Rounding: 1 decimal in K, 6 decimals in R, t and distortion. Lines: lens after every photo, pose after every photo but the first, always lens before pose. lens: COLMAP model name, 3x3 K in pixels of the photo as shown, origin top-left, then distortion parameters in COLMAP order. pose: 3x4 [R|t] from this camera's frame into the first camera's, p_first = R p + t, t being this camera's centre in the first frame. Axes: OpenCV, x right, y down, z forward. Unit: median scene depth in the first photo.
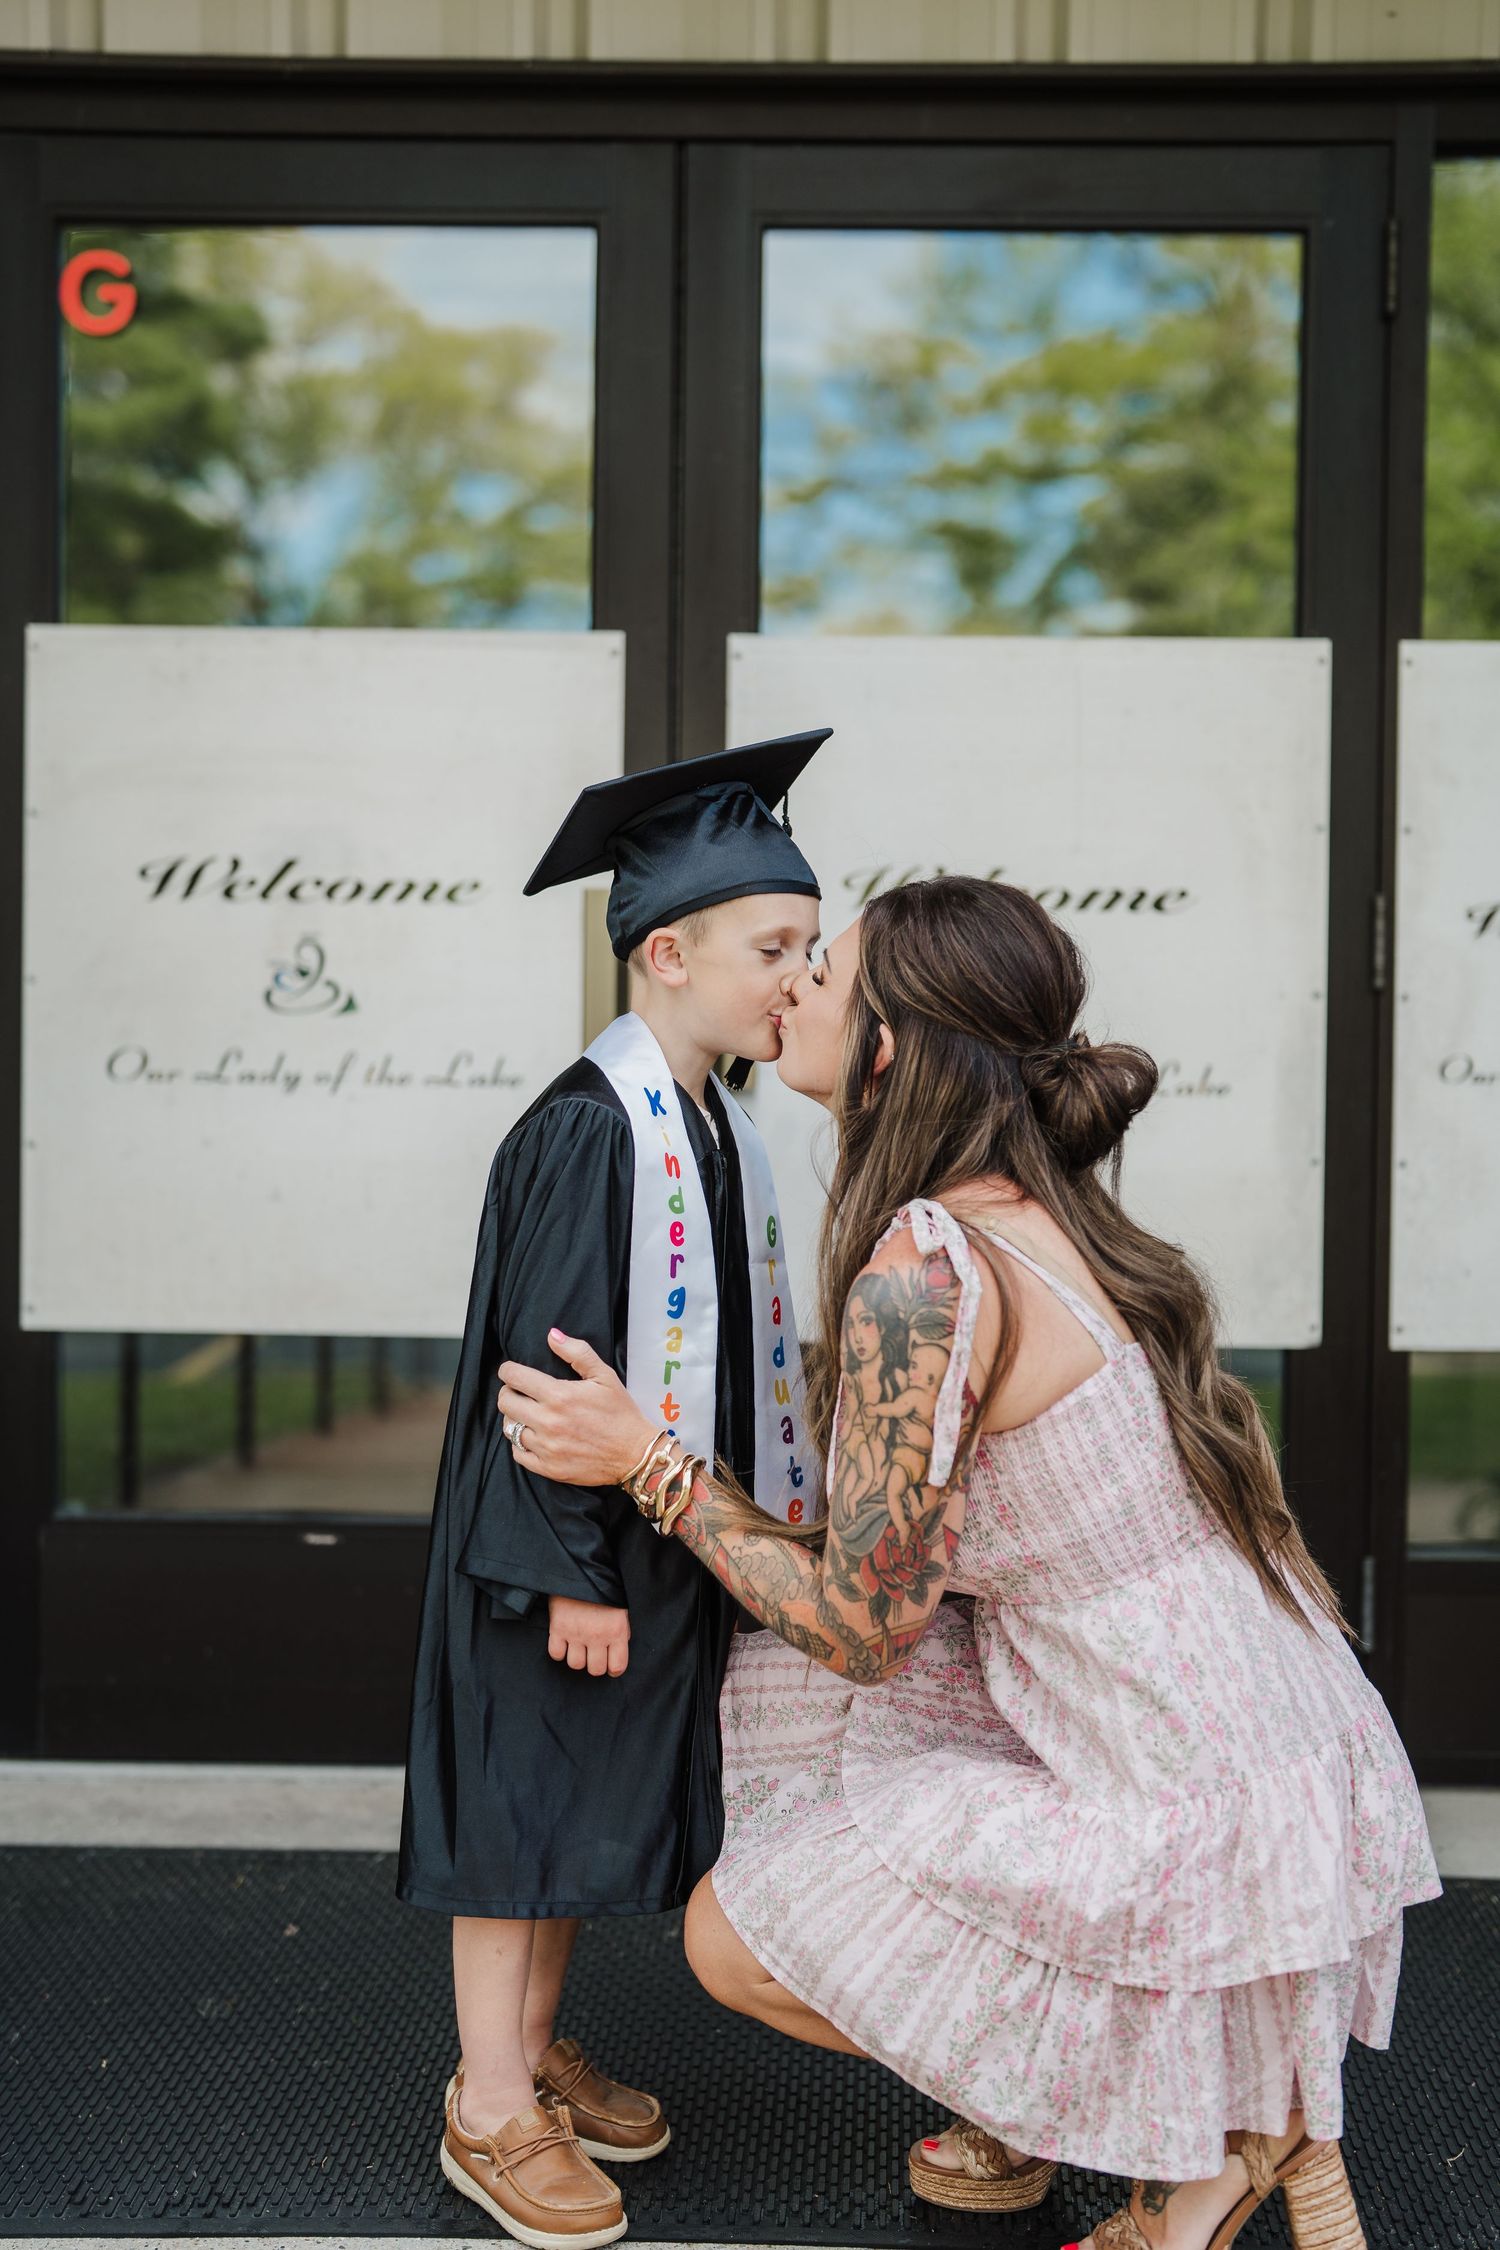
lens RADIAL K [[3221.4, 0, 750.0], [0, 3221.4, 1125.0], [0, 0, 1]] dist [-0.137900, 0.934861]
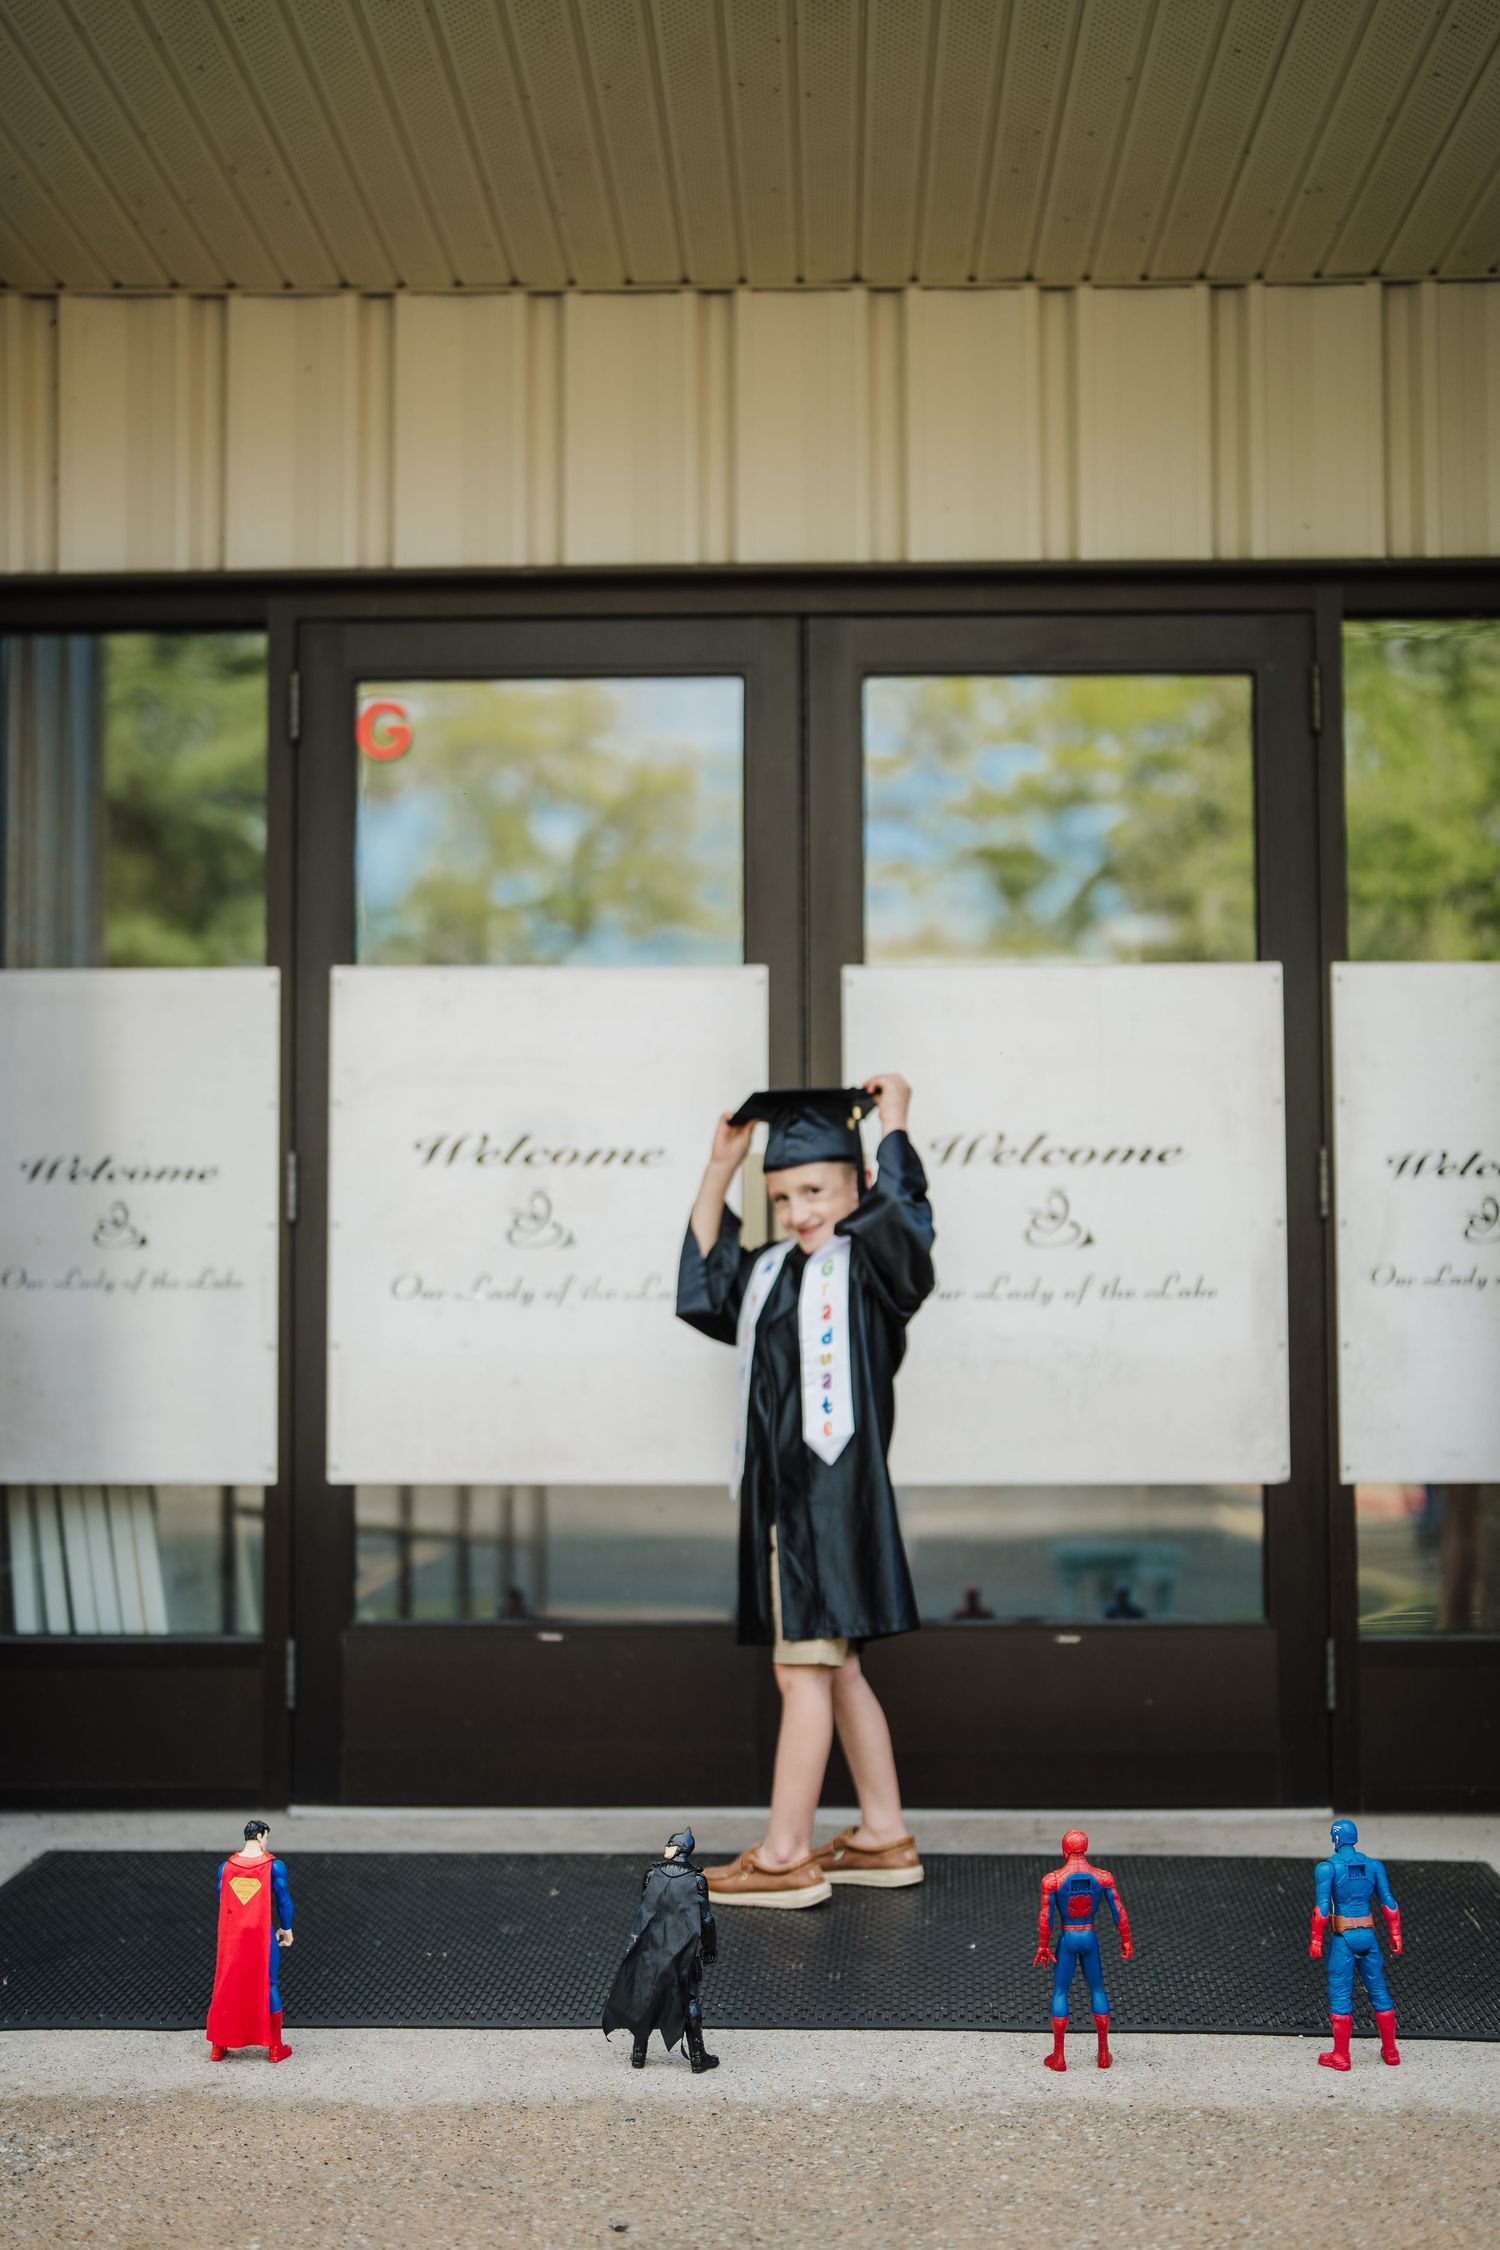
lens RADIAL K [[3145.0, 0, 744.5], [0, 3145.0, 1124.5], [0, 0, 1]] dist [-0.135165, 0.875773]
pose [[0.999761, -0.015318, -0.015605, -0.028966], [0.013770, 0.995394, -0.094873, 0.041393], [0.016986, 0.094636, 0.995367, -0.332611]]
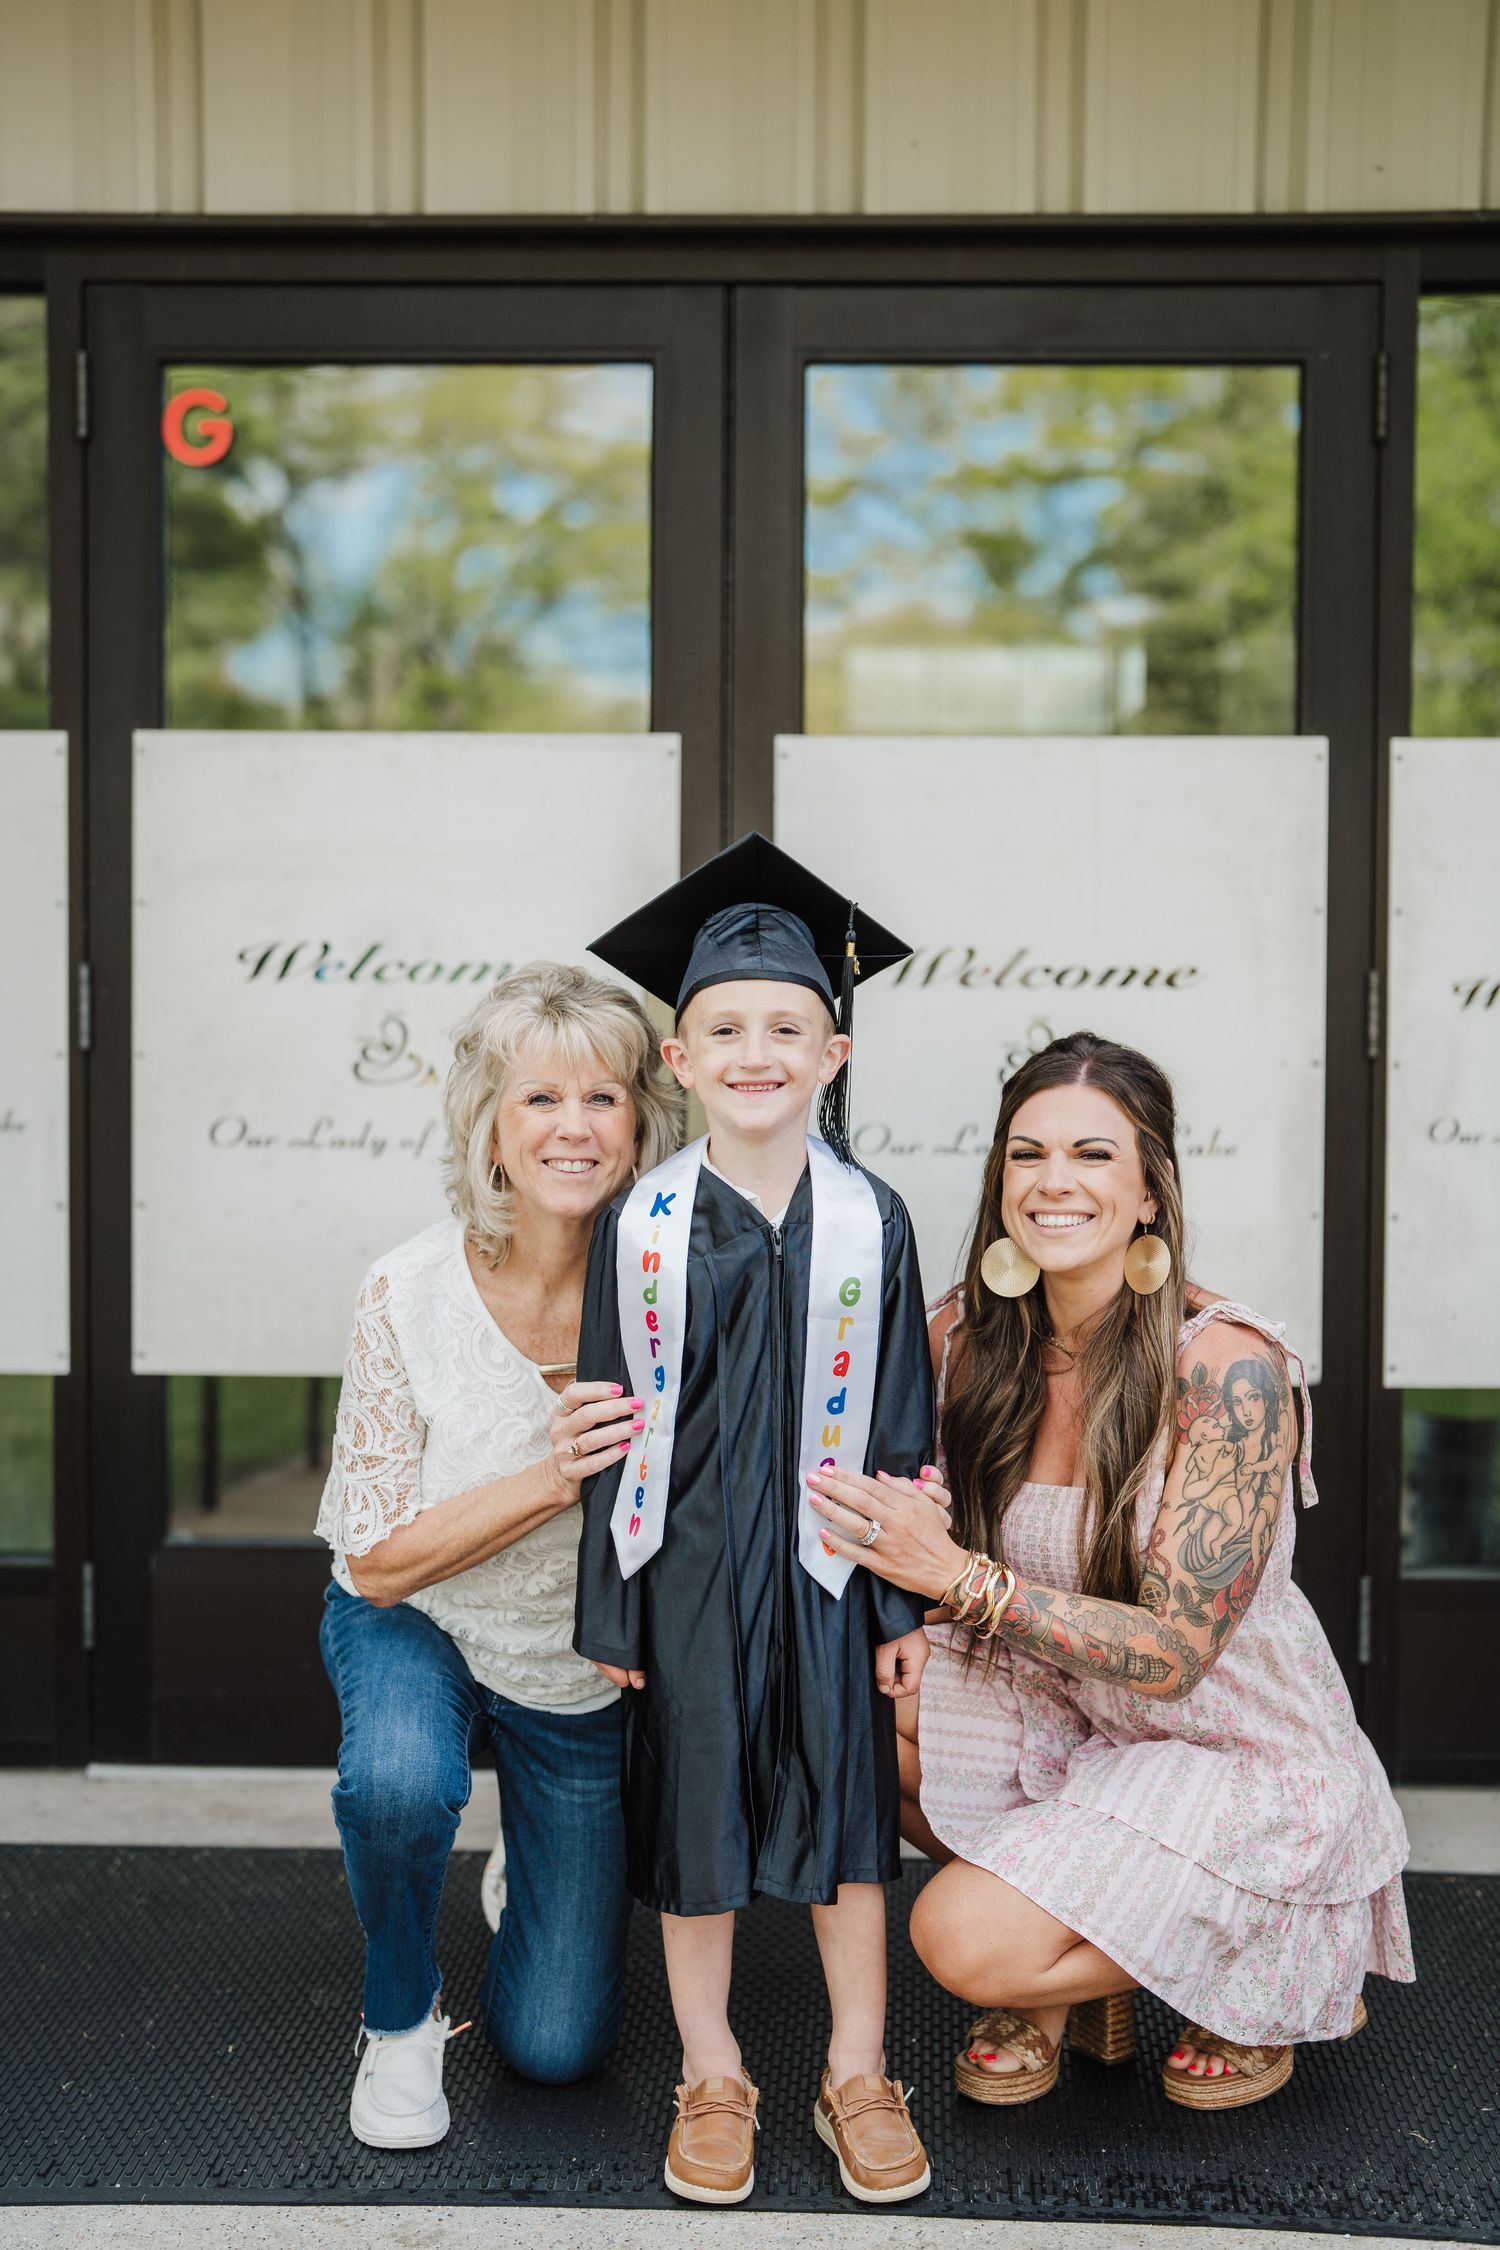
lens RADIAL K [[3145.0, 0, 744.5], [0, 3145.0, 1124.5], [0, 0, 1]] dist [-0.135165, 0.875773]
pose [[0.999929, -0.005120, -0.010773, -0.006407], [0.005231, 0.999934, 0.010271, -0.031621], [0.010720, -0.010327, 0.999889, -0.068113]]
